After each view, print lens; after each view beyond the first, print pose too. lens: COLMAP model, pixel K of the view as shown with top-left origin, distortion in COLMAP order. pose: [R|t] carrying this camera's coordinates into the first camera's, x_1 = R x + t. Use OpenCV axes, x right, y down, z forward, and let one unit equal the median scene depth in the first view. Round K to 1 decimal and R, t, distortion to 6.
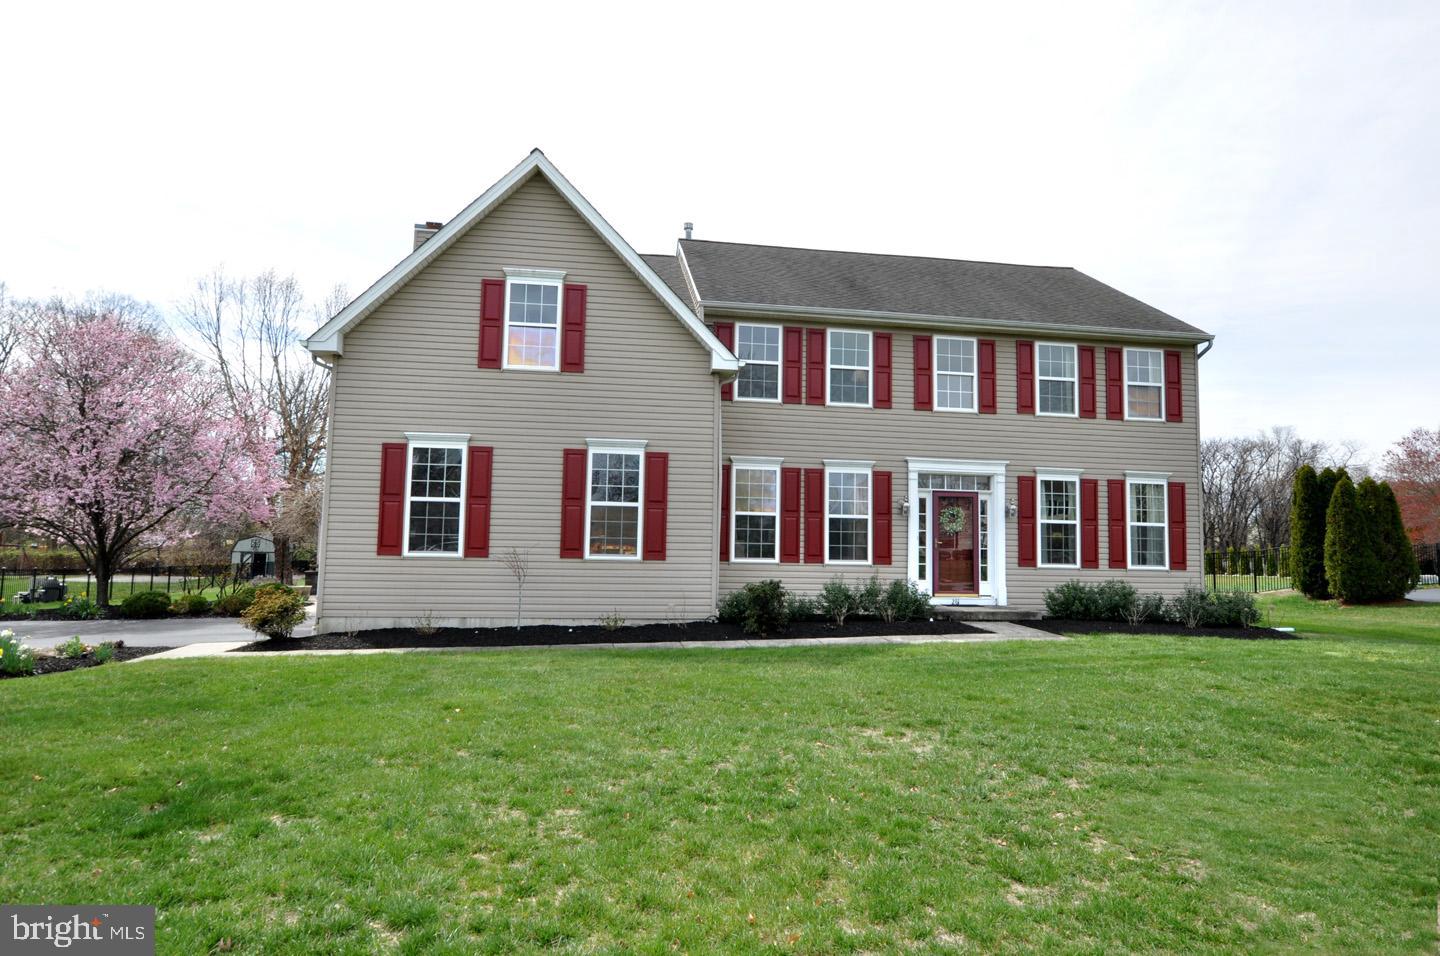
lens RADIAL K [[824.4, 0, 722.4], [0, 824.4, 480.8], [0, 0, 1]] dist [-0.019480, 0.002169]
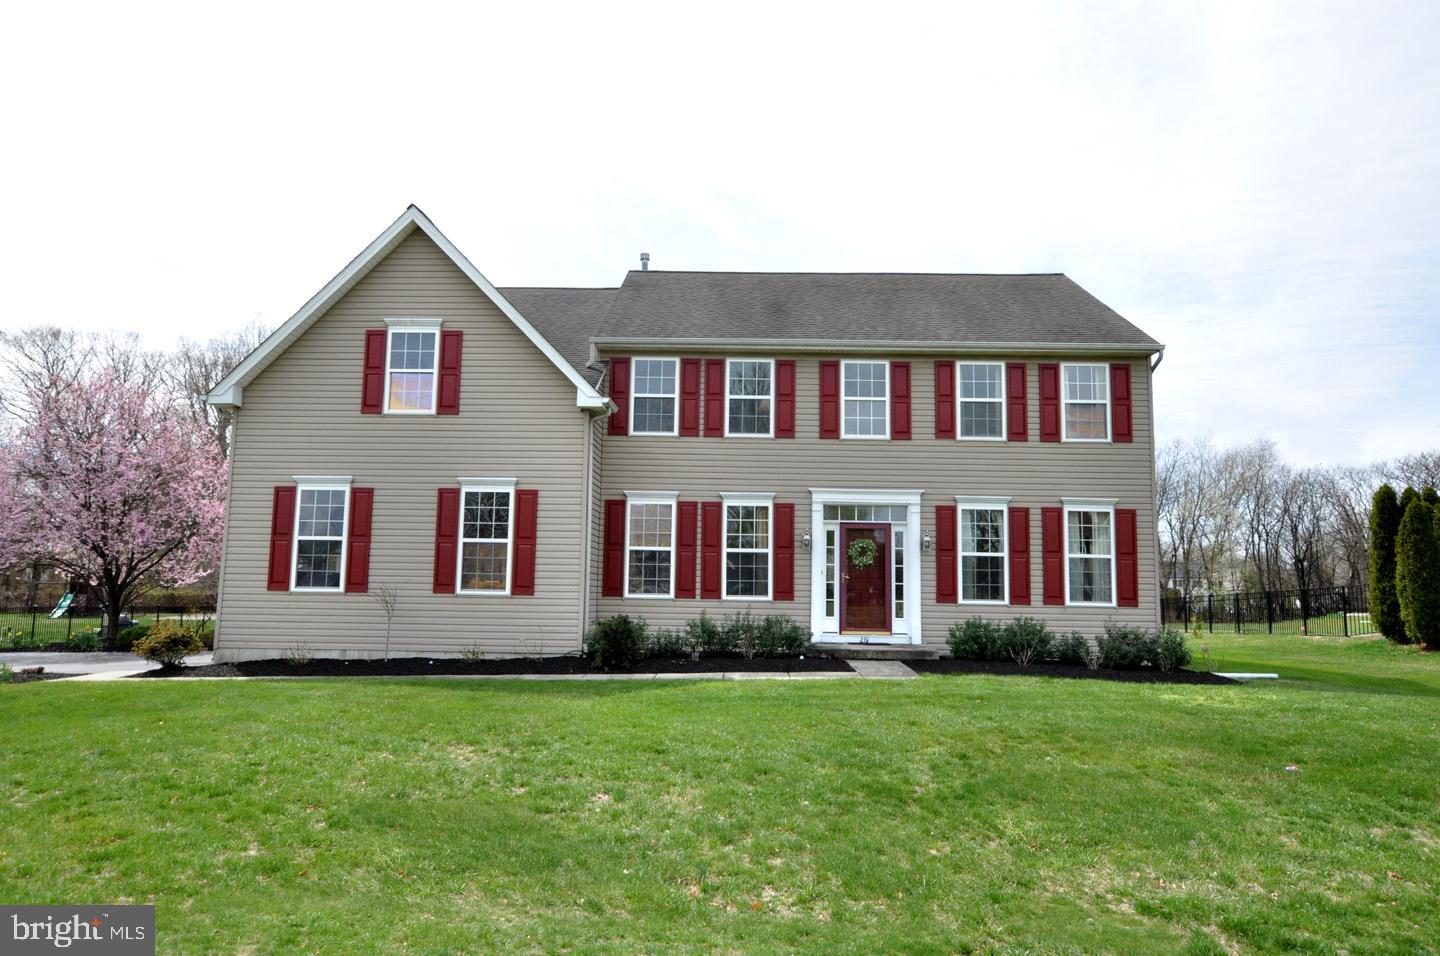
lens RADIAL K [[907.4, 0, 727.0], [0, 907.4, 483.4], [0, 0, 1]] dist [-0.009094, 0.005370]
pose [[0.985465, -0.022325, -0.168406, 0.314589], [0.016621, 0.999242, -0.035208, 0.001502], [0.169064, 0.031898, 0.985089, -0.060179]]
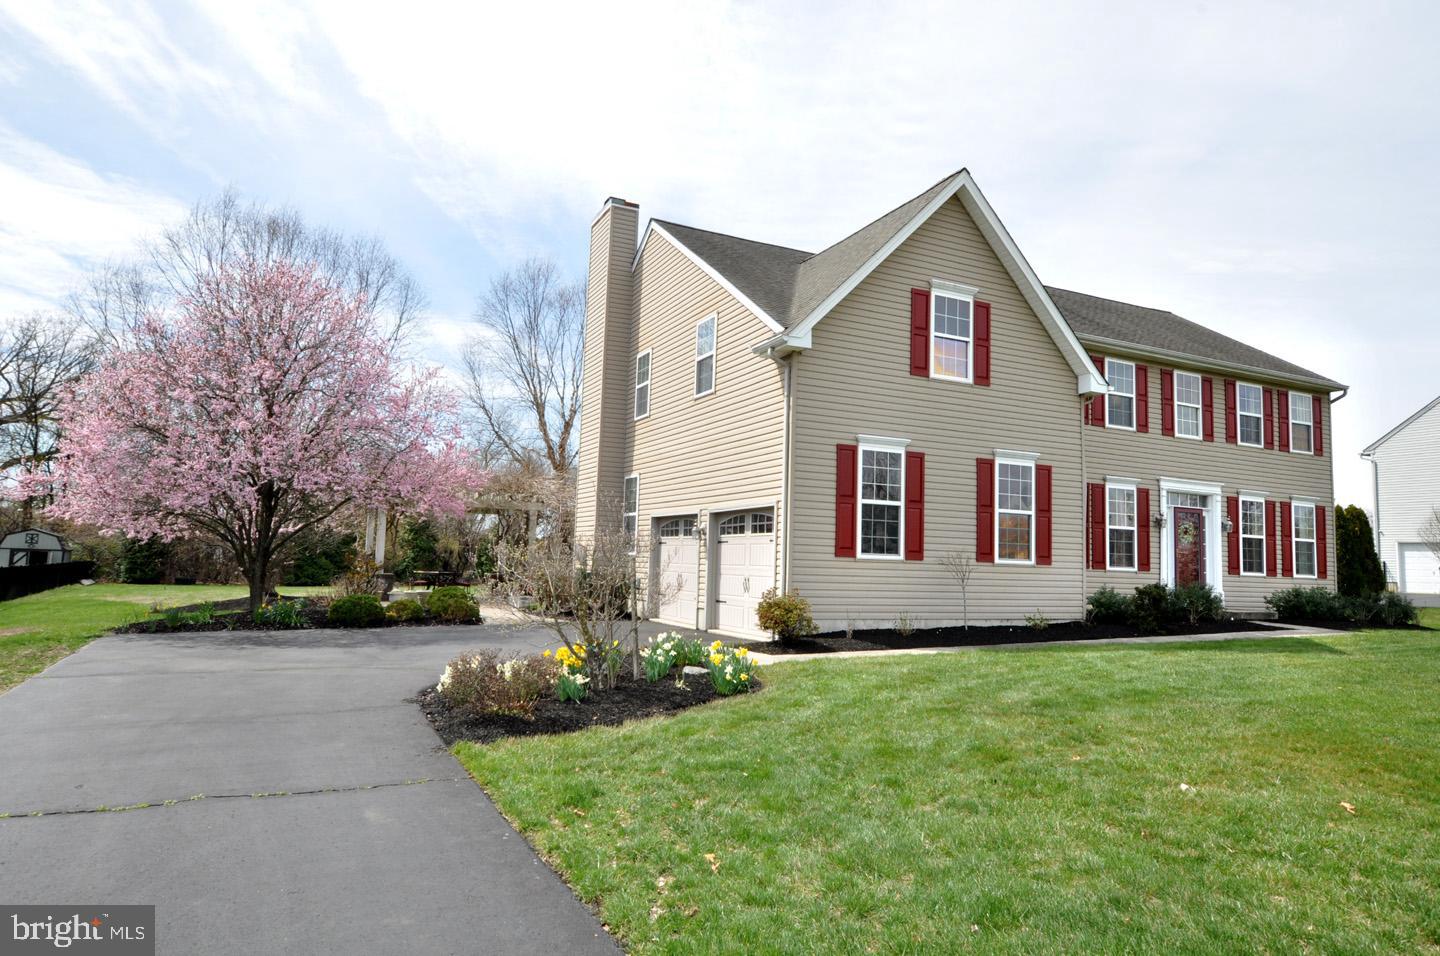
lens RADIAL K [[887.9, 0, 719.8], [0, 887.9, 478.9], [0, 0, 1]] dist [0.000148, 0.001435]
pose [[0.955064, 0.040205, 0.293660, -0.730121], [-0.039061, 0.999189, -0.009761, 0.010346], [-0.293814, -0.002148, 0.955860, 0.011773]]
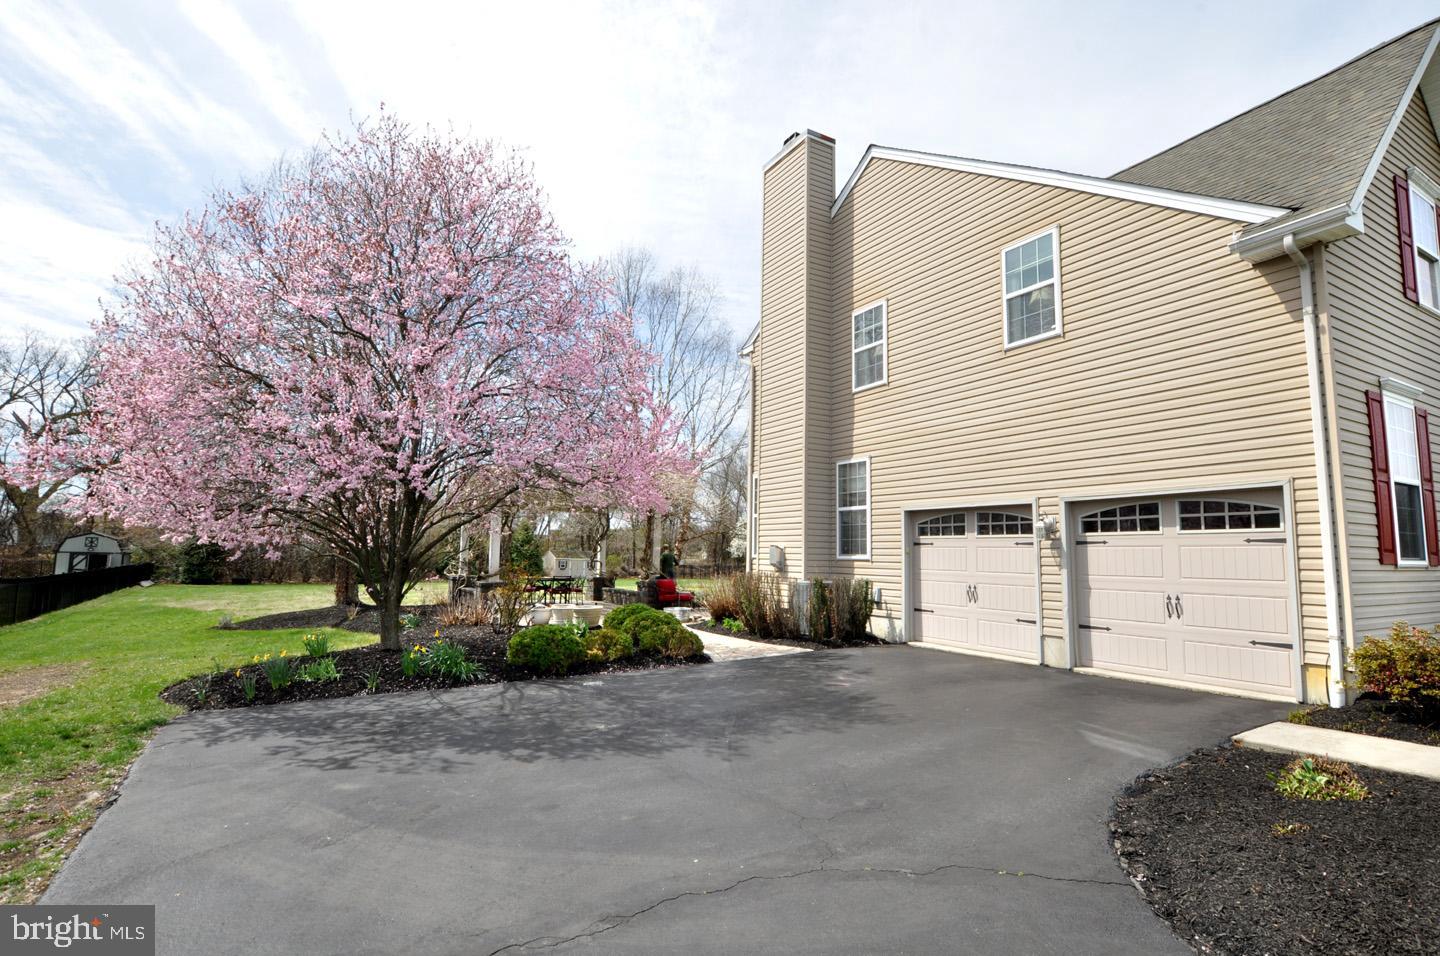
lens RADIAL K [[700.9, 0, 719.7], [0, 700.9, 481.4], [0, 0, 1]] dist [-0.024531, 0.001241]
pose [[0.931013, 0.038325, 0.362969, -0.912852], [-0.032592, 0.999229, -0.021908, 0.045330], [-0.363529, 0.008567, 0.931544, 0.578508]]
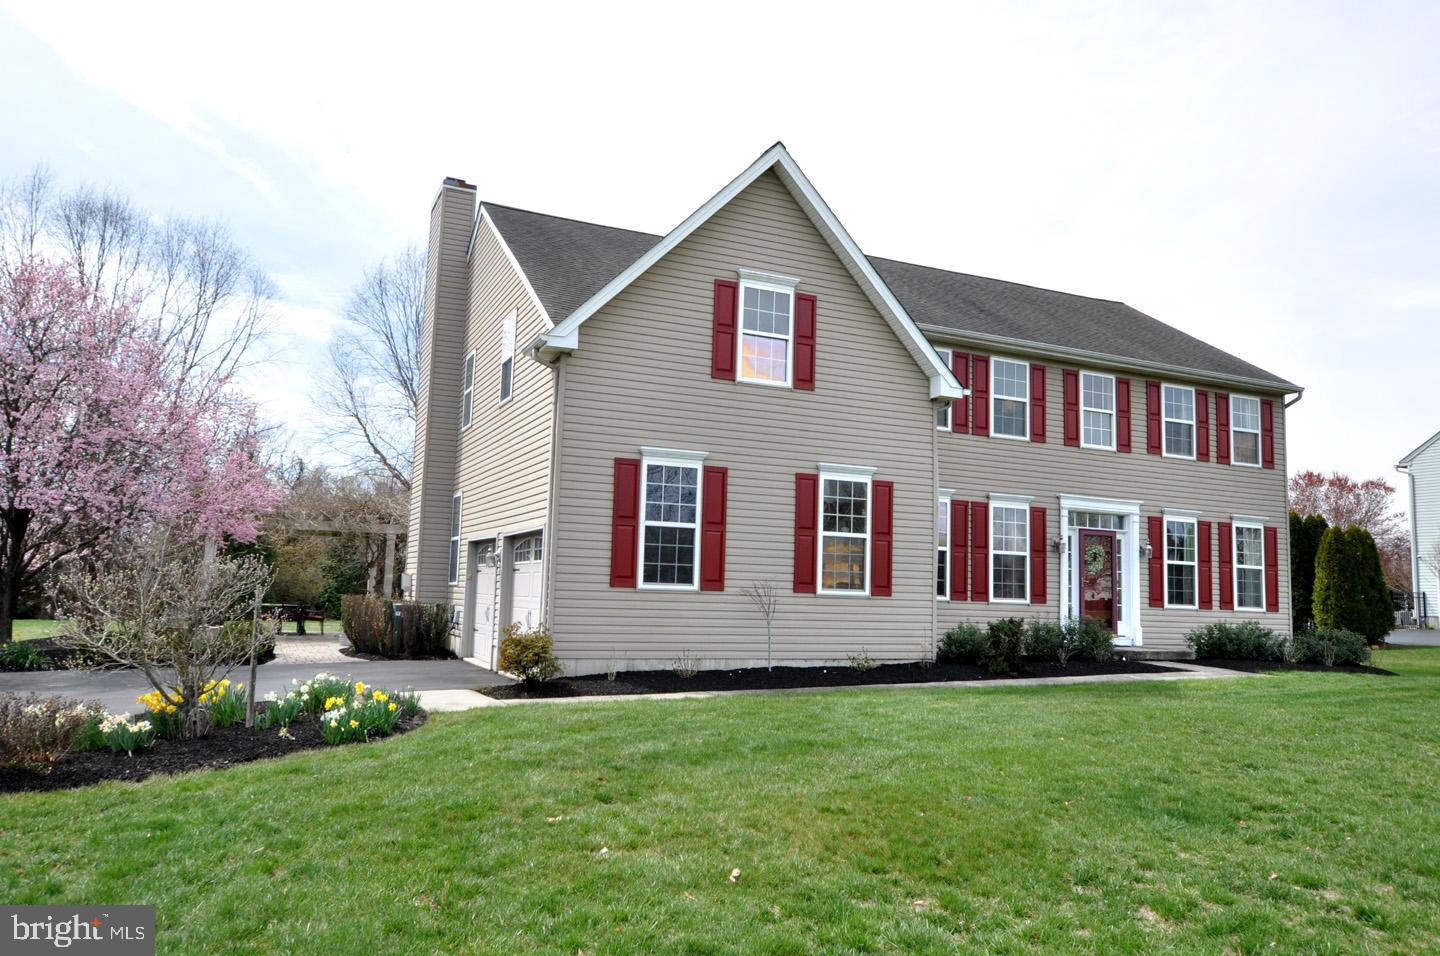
lens RADIAL K [[1024.1, 0, 716.0], [0, 1024.1, 479.0], [0, 0, 1]] dist [-0.002297, 0.004329]
pose [[0.961930, 0.042161, 0.270026, -0.509403], [-0.036480, 0.998995, -0.026024, 0.000665], [-0.270852, 0.015182, 0.962501, -0.060010]]
